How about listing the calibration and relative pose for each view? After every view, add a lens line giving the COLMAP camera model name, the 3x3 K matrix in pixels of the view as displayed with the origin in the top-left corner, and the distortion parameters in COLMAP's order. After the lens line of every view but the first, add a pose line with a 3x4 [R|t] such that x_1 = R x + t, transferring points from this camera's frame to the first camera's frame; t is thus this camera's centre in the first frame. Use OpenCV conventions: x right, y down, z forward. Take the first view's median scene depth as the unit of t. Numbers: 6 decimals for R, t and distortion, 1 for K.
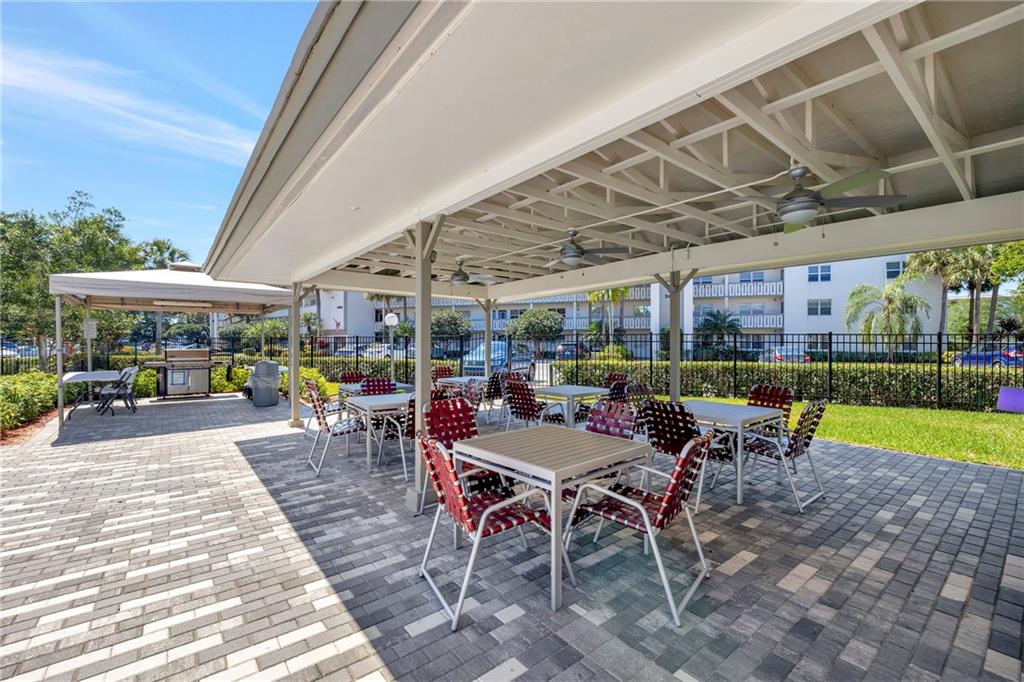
lens RADIAL K [[430.5, 0, 512.2], [0, 430.5, 343.7], [0, 0, 1]] dist [0.001415, 0.000149]
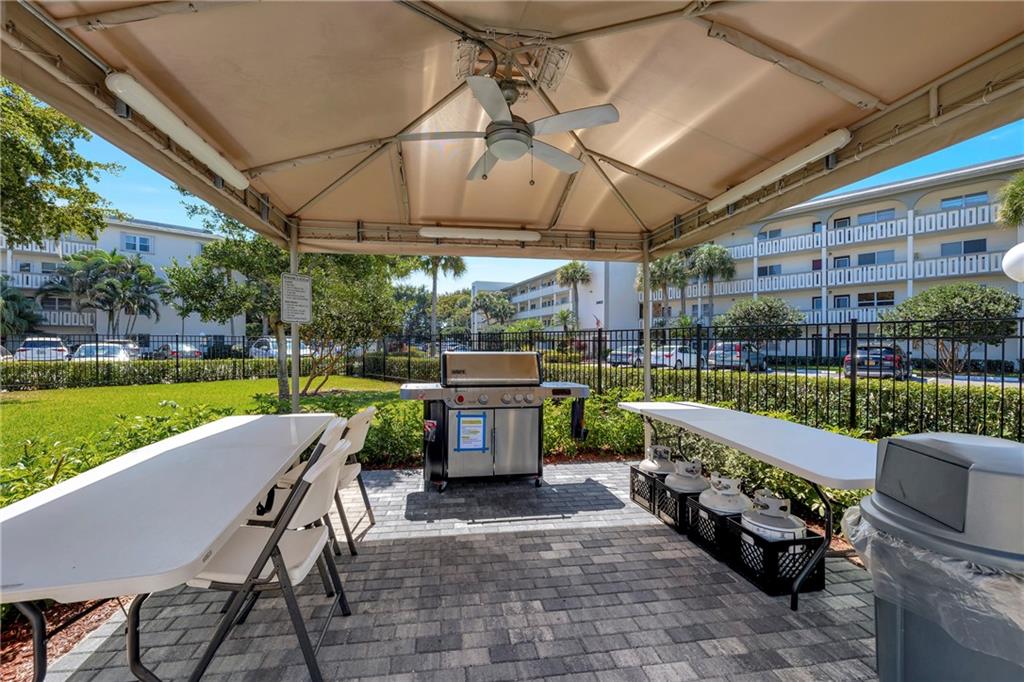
lens RADIAL K [[430.5, 0, 509.3], [0, 430.5, 343.0], [0, 0, 1]] dist [0.001415, 0.000149]
pose [[0.870969, 0.001484, -0.491335, -0.133474], [-0.004541, 0.999977, -0.005030, 0.001574], [0.491317, 0.006612, 0.870956, 0.163901]]
